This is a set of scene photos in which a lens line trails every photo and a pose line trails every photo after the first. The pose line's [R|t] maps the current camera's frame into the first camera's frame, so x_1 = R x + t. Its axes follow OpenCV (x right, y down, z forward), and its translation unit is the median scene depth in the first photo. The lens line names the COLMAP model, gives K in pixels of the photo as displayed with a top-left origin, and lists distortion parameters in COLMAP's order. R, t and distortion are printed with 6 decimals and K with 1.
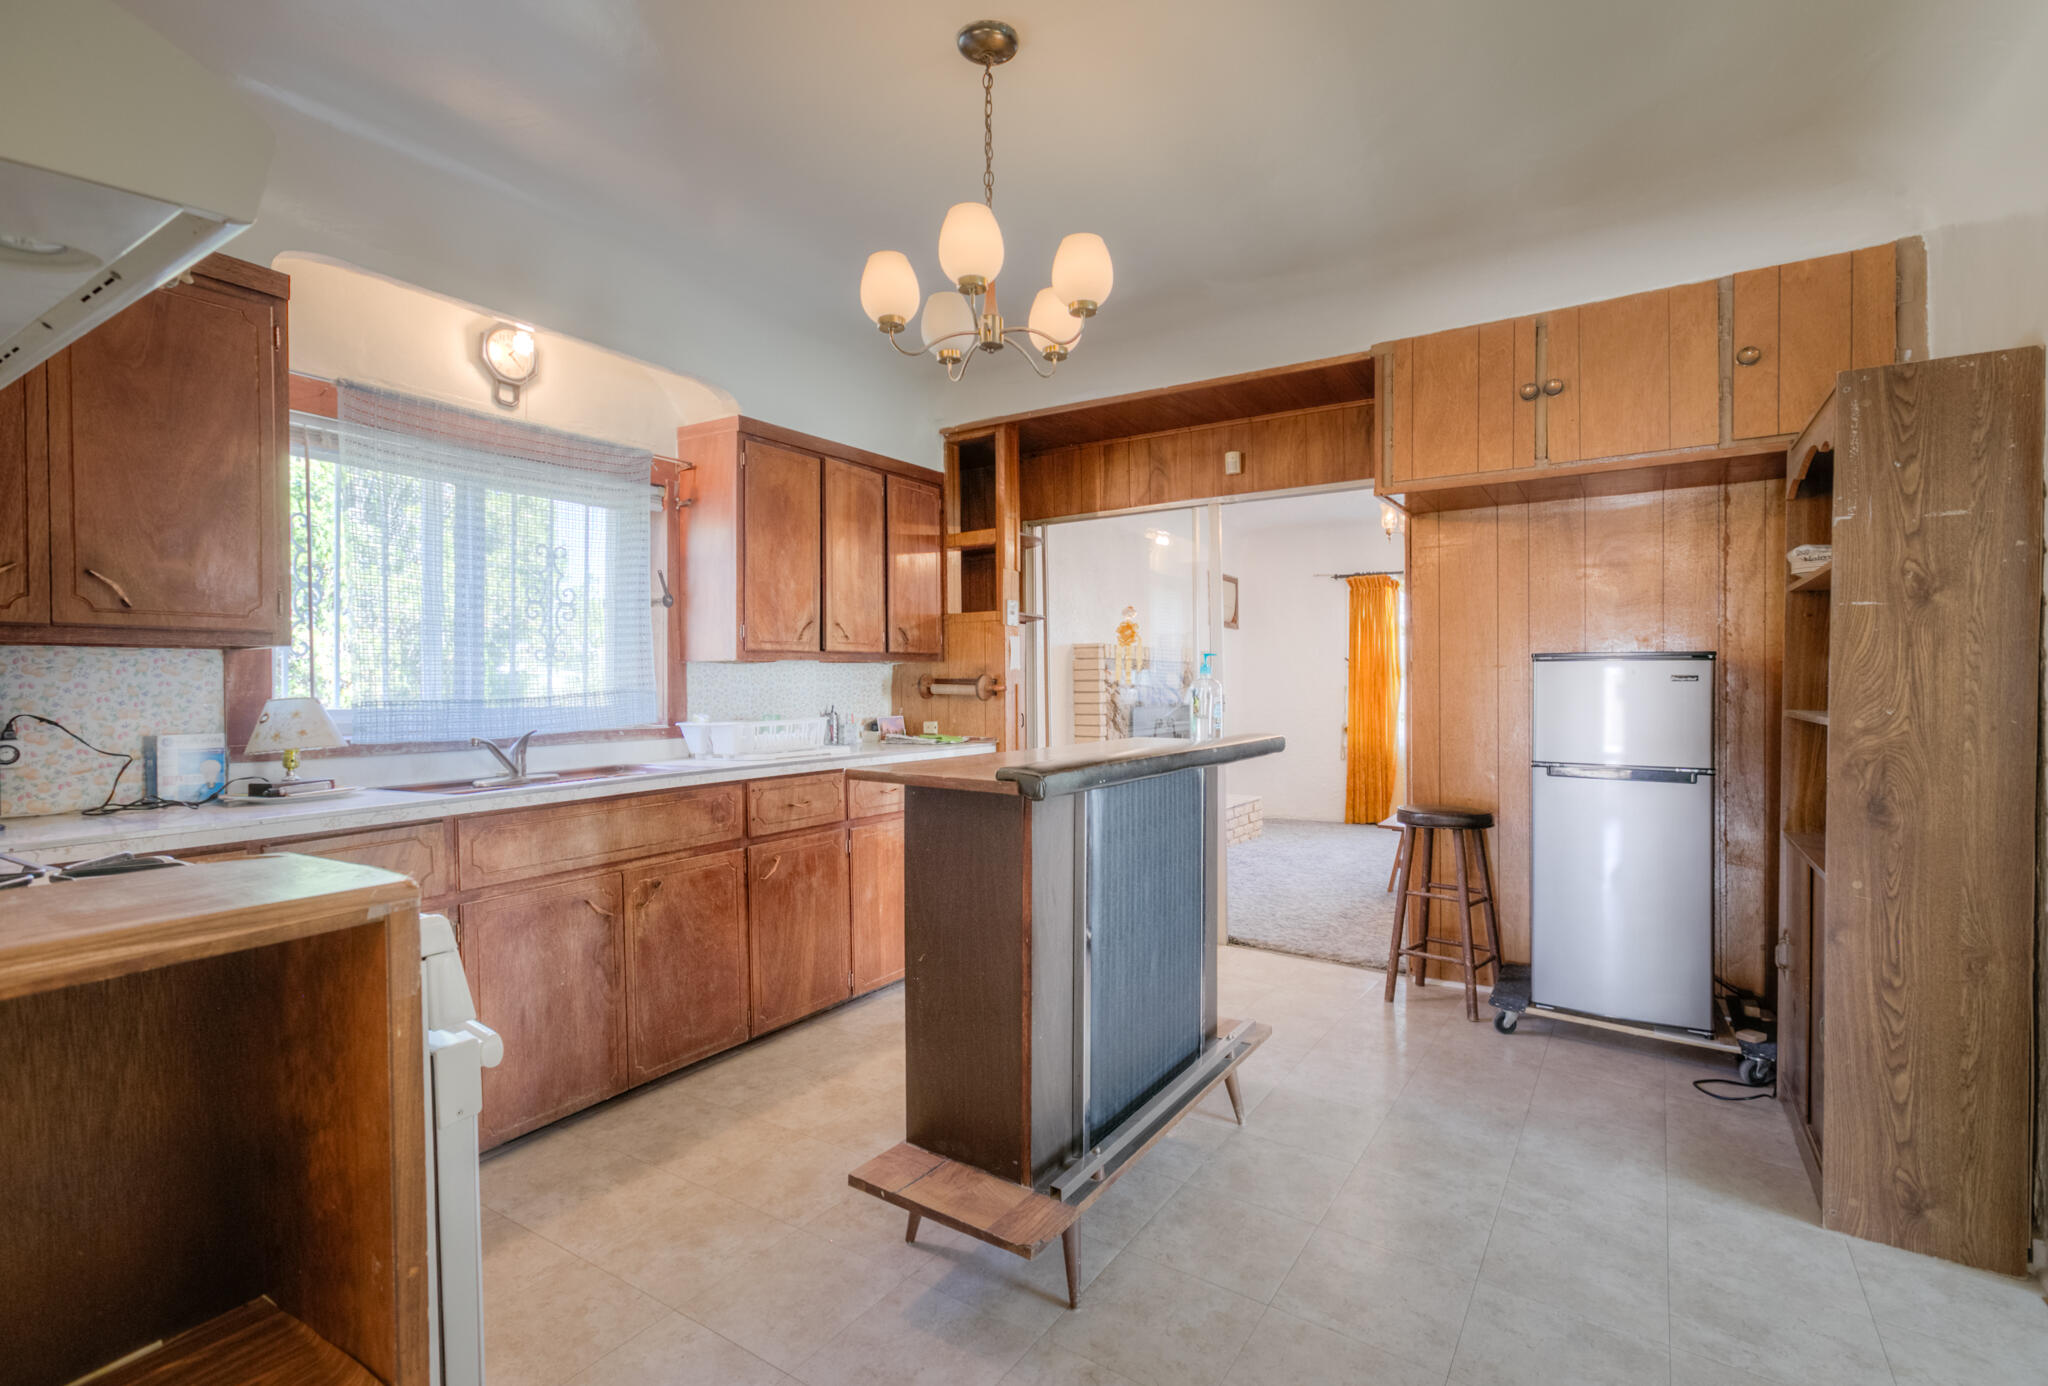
lens RADIAL K [[940.3, 0, 1022.7], [0, 940.3, 688.7], [0, 0, 1]] dist [0.002337, -0.000082]
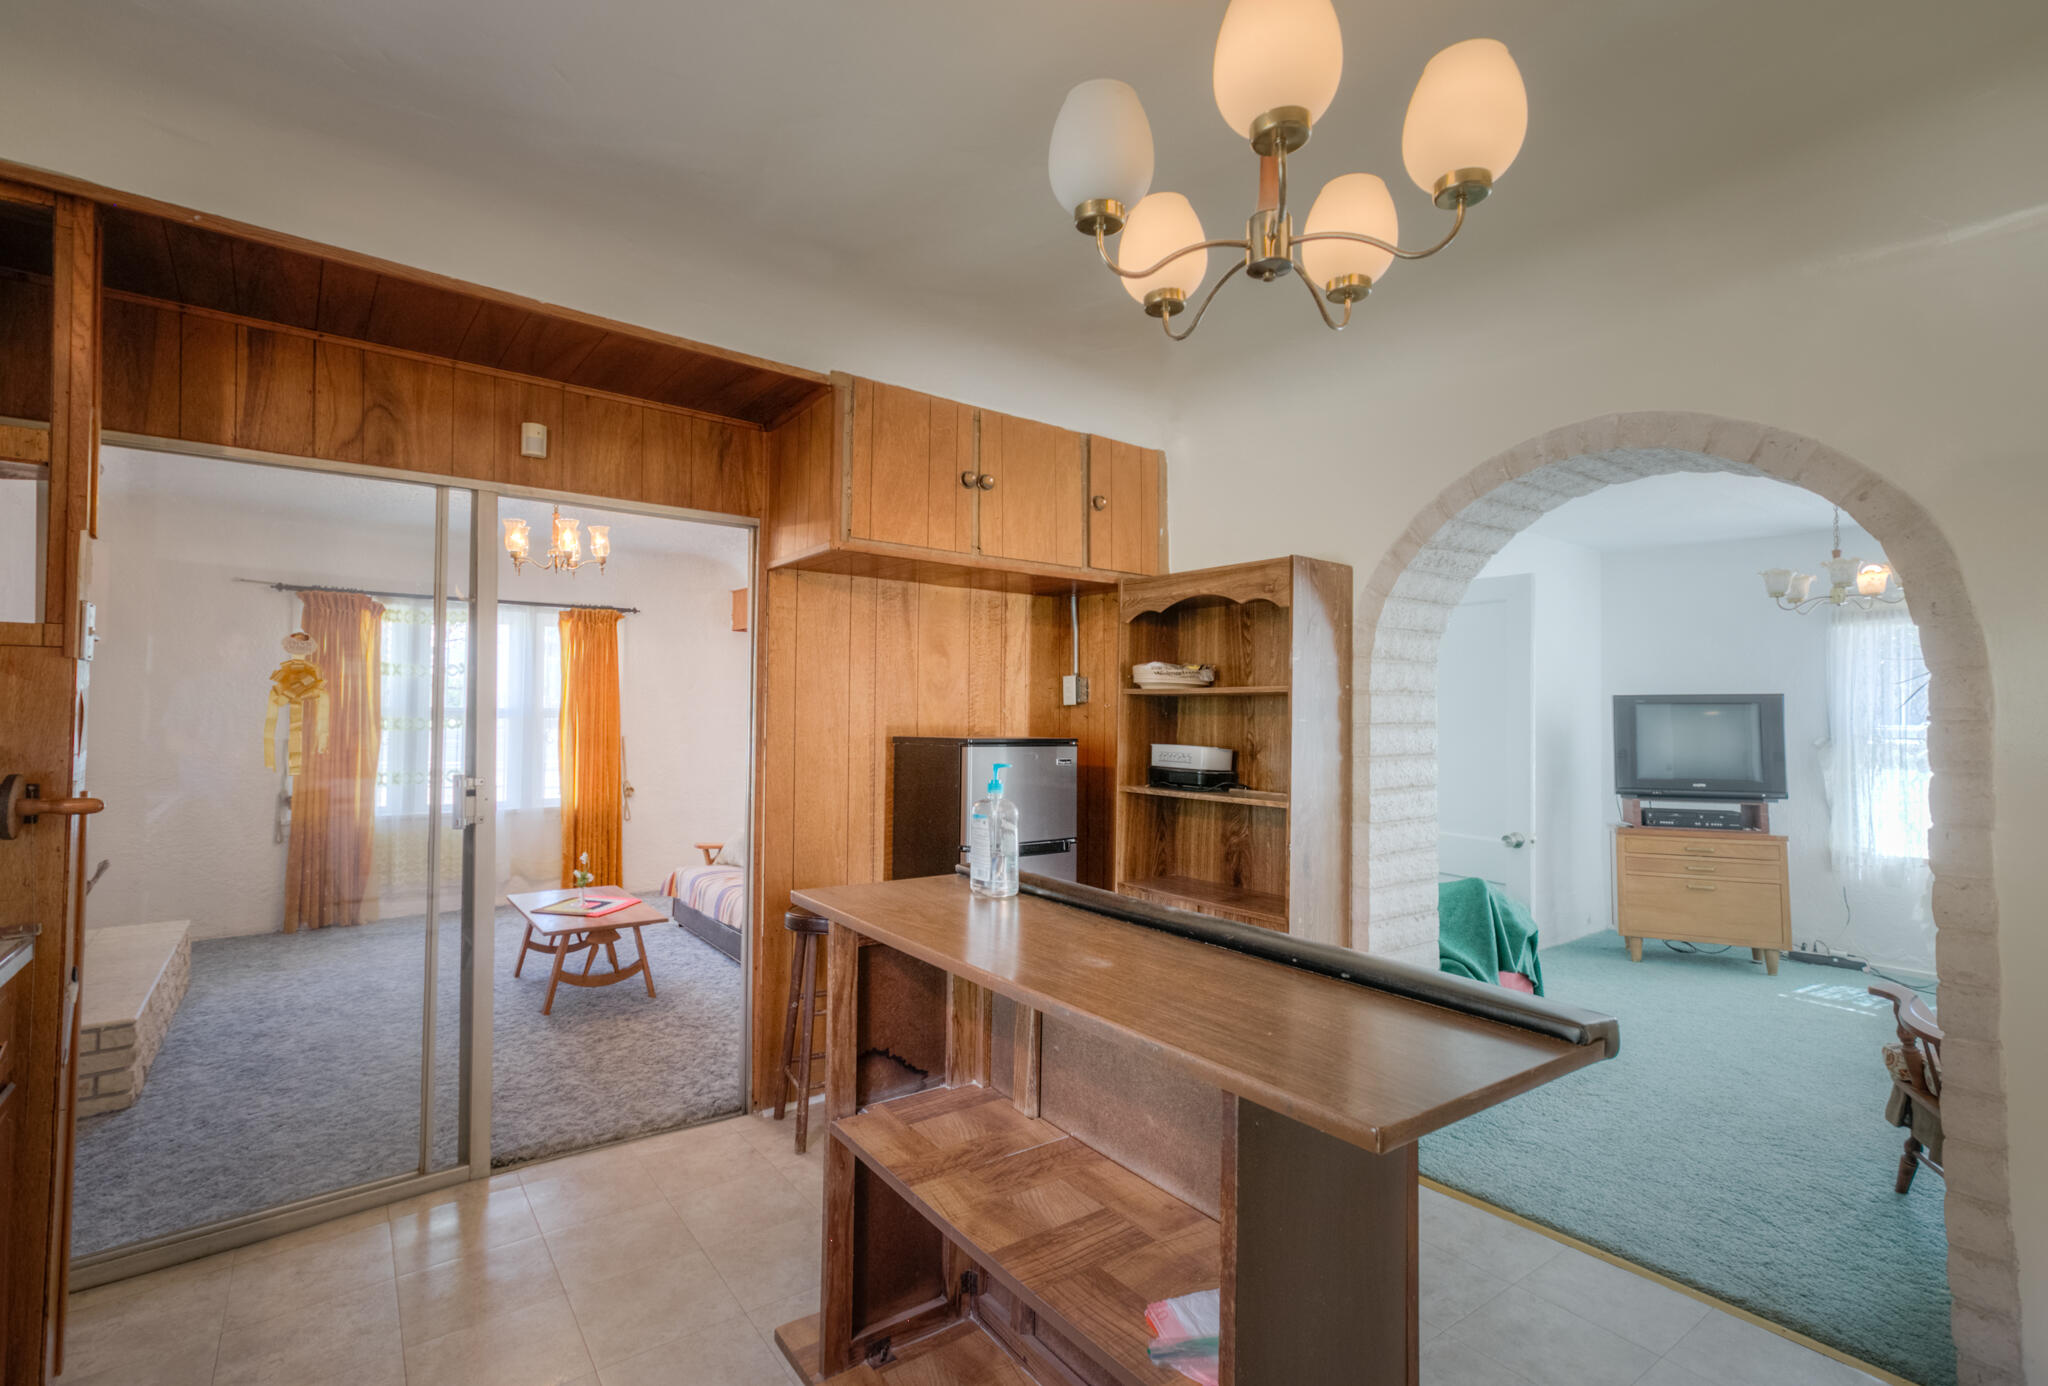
lens RADIAL K [[940.3, 0, 1030.1], [0, 940.3, 693.9], [0, 0, 1]] dist [0.002337, -0.000082]
pose [[0.333058, 0.028025, 0.942490, -0.321185], [-0.003983, 0.999591, -0.028315, -0.047041], [-0.942898, 0.005677, 0.333033, 0.501416]]
